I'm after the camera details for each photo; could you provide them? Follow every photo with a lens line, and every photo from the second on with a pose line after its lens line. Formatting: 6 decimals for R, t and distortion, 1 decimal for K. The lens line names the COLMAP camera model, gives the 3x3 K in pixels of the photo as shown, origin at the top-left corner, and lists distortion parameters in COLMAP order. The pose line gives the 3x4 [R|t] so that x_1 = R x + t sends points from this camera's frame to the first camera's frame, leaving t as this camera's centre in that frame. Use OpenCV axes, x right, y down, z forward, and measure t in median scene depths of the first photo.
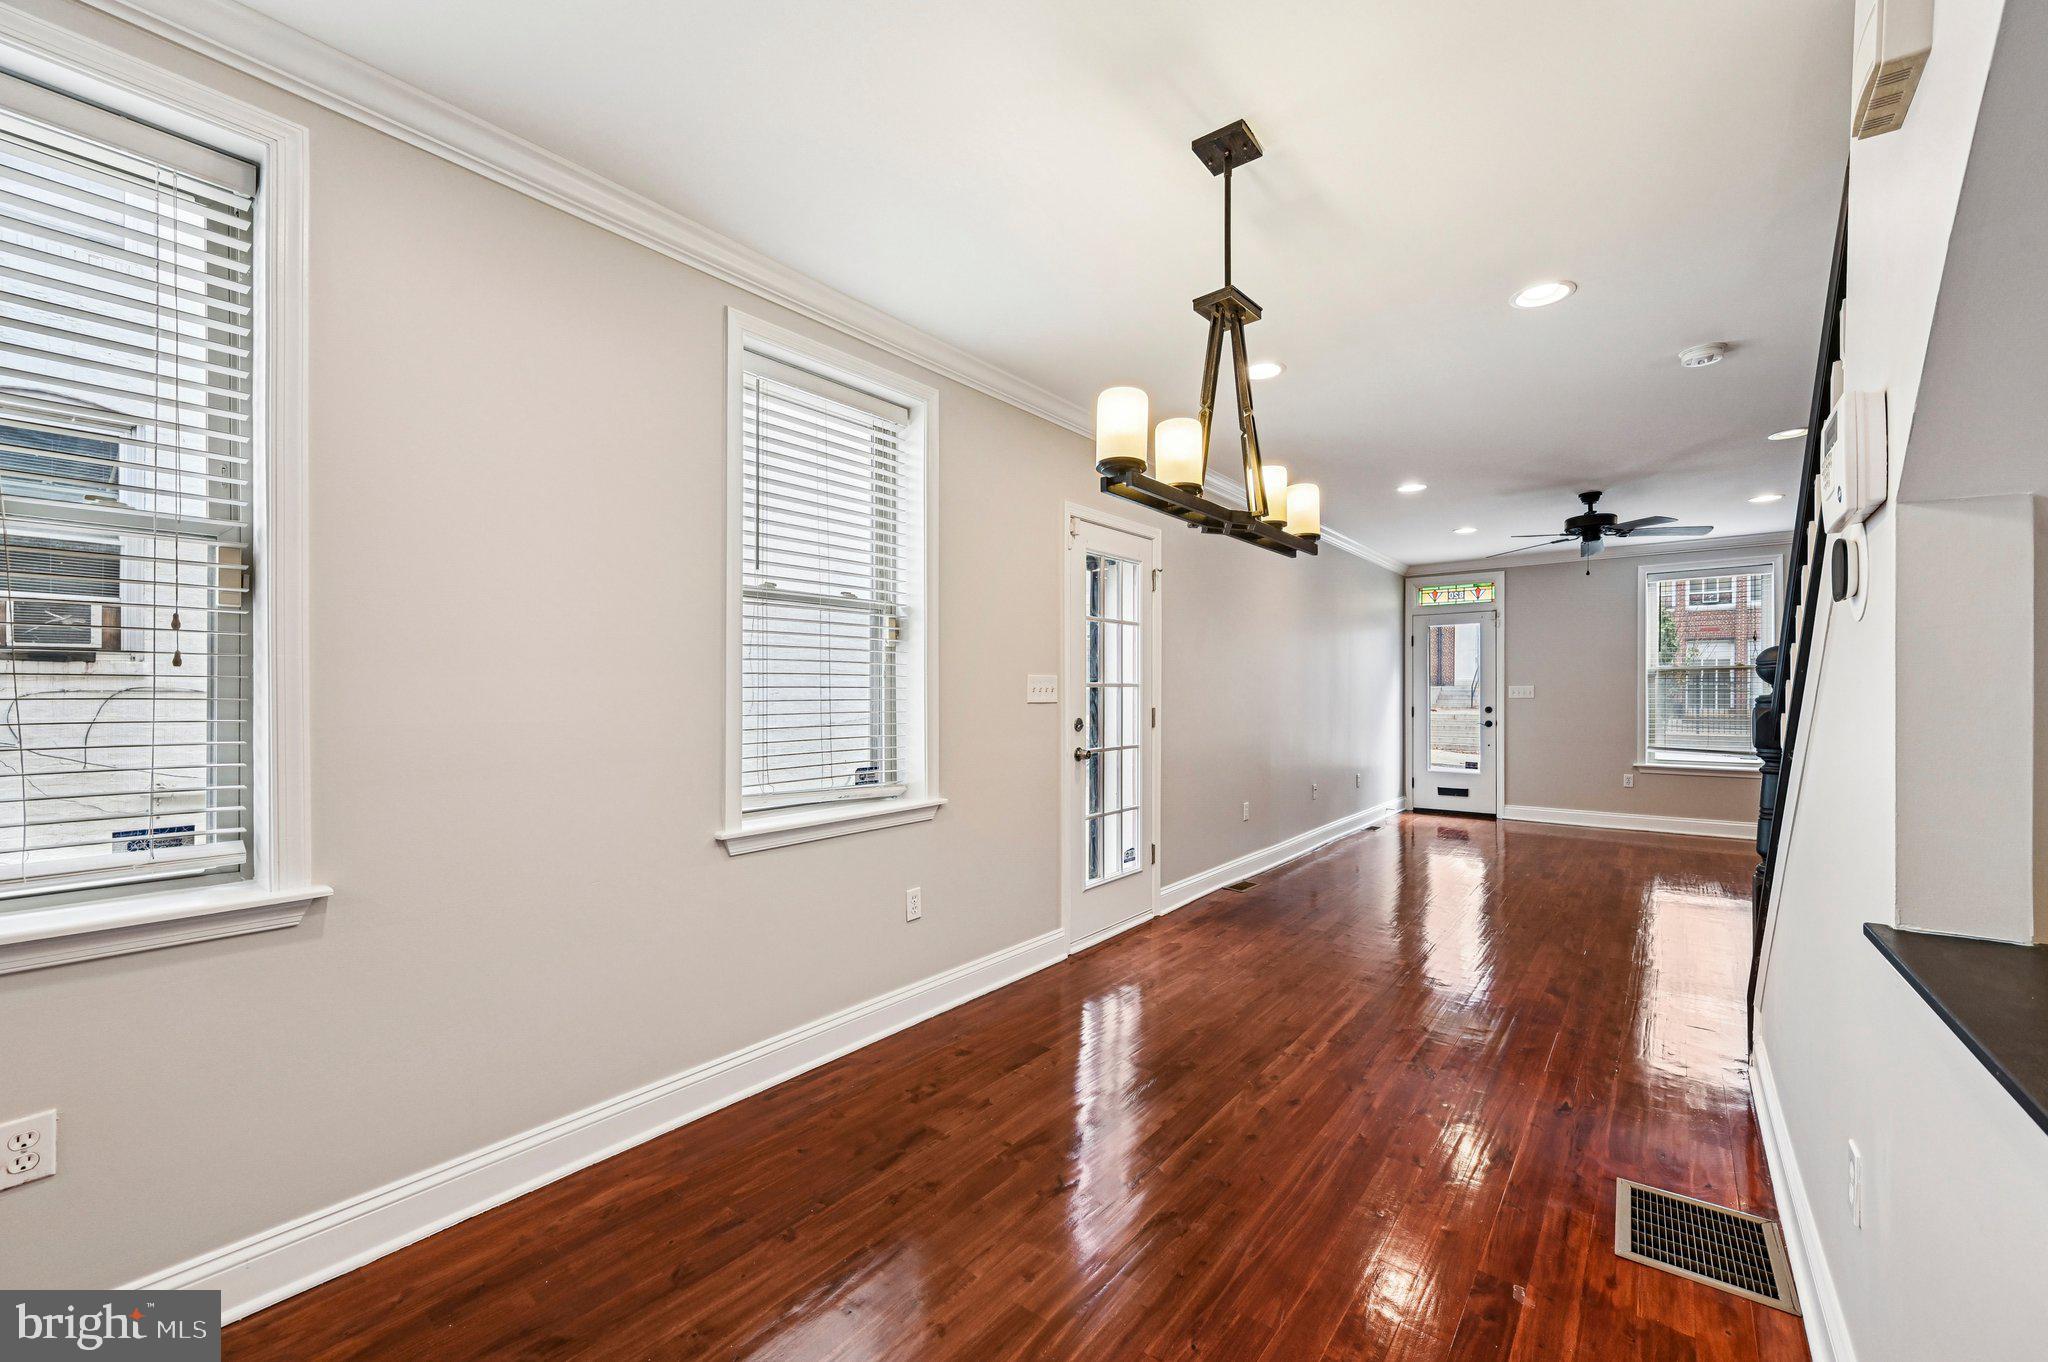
lens RADIAL K [[806.3, 0, 1035.5], [0, 806.3, 698.1], [0, 0, 1]] dist [0.000139, -0.000059]
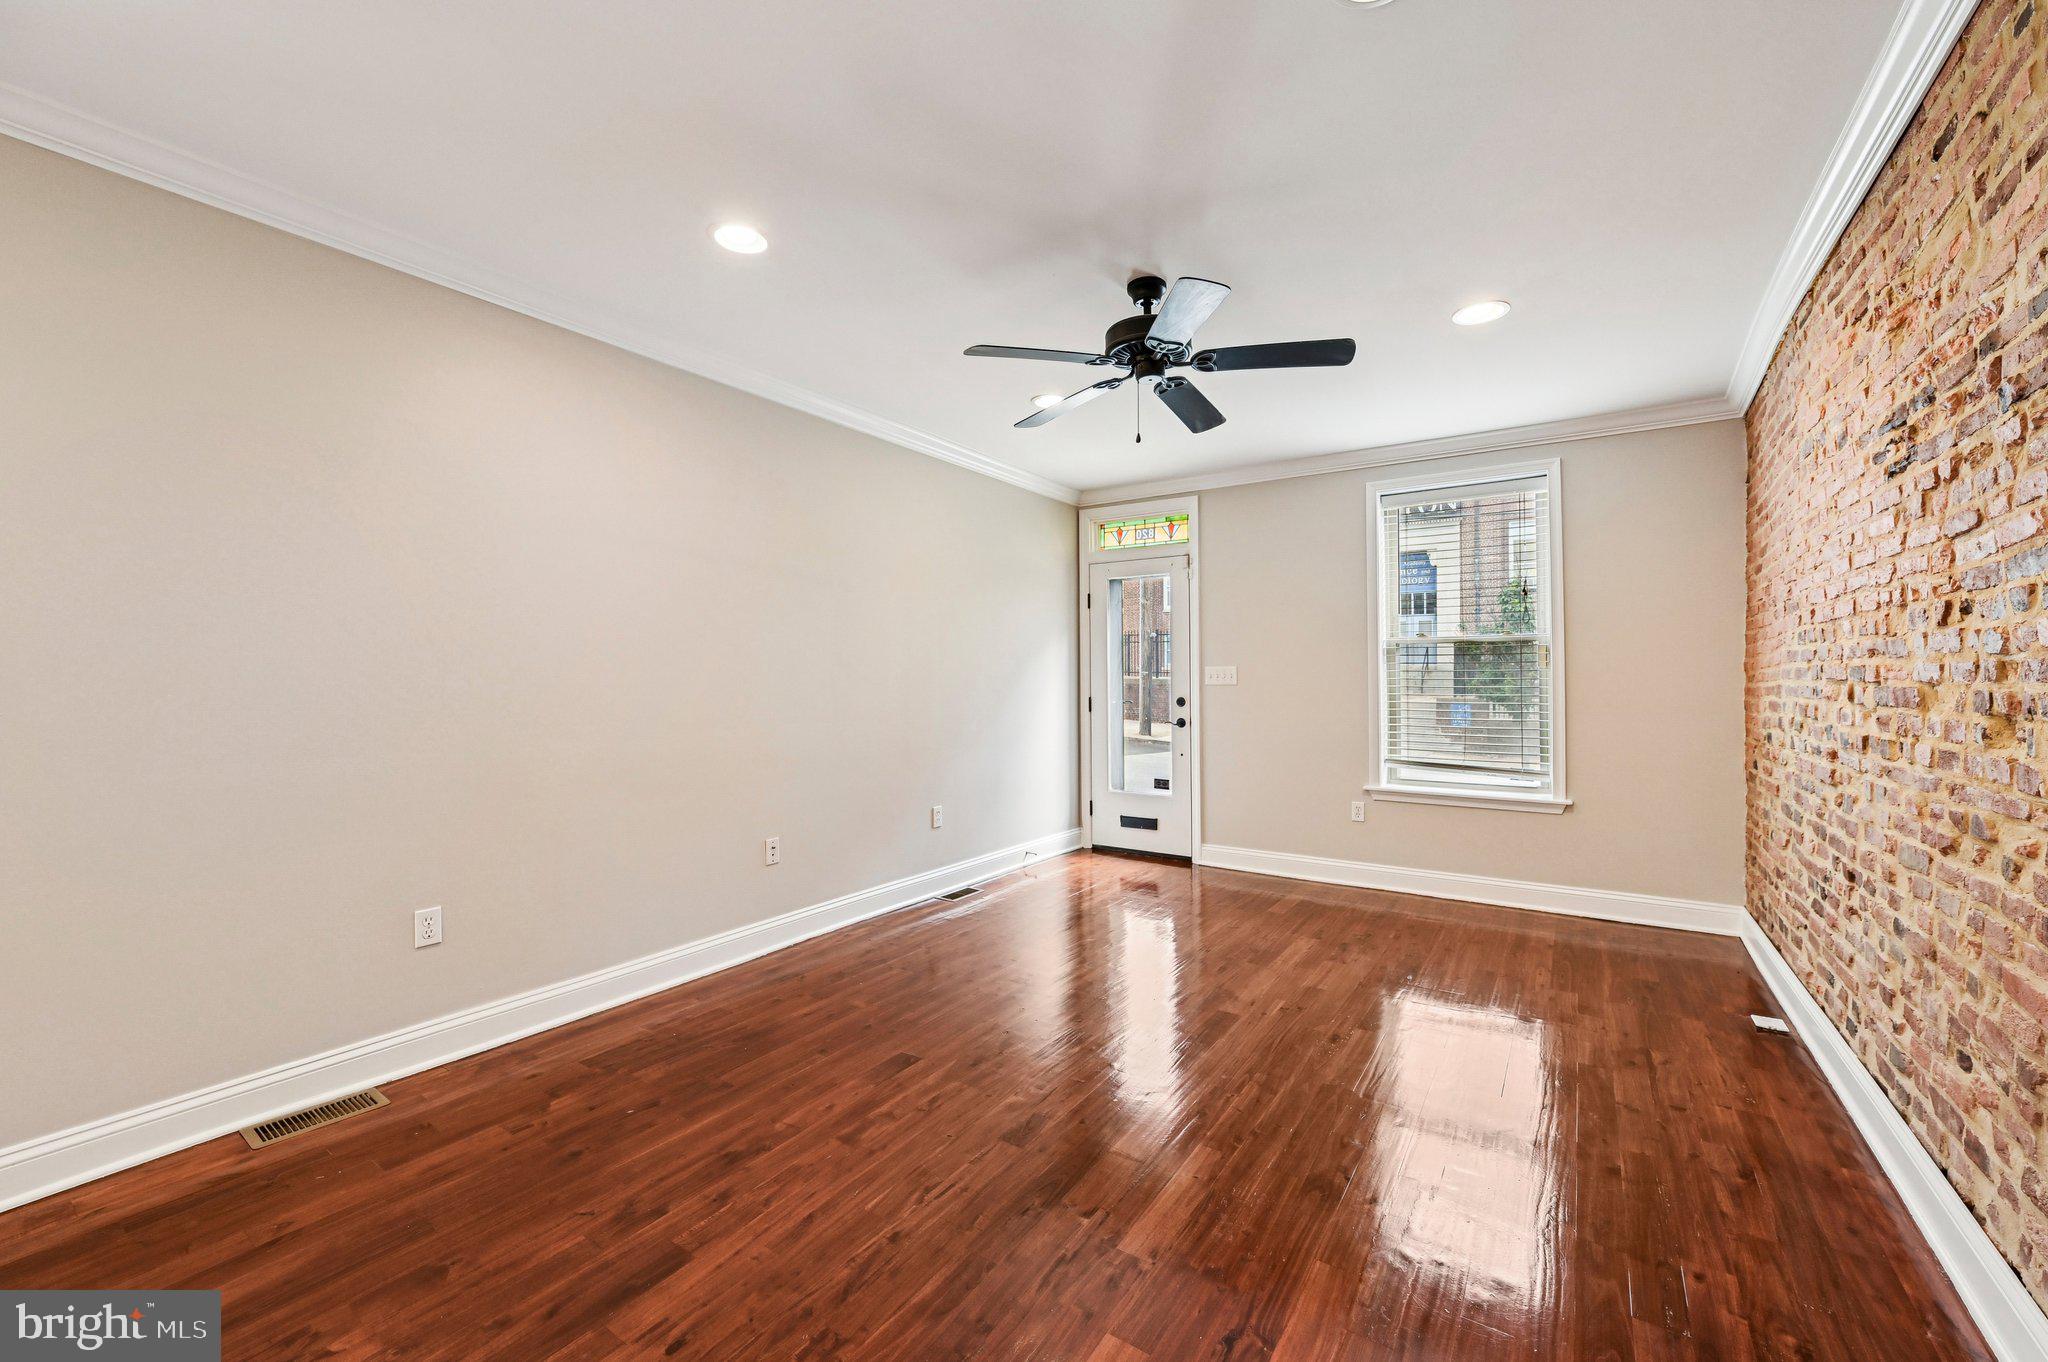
lens RADIAL K [[811.6, 0, 1030.4], [0, 811.6, 672.3], [0, 0, 1]] dist [-0.000137, -0.000094]
pose [[0.997288, 0.000214, 0.073592, 0.388494], [0.000838, 0.999898, -0.014267, -0.000623], [-0.073588, 0.014290, 0.997186, 0.334589]]
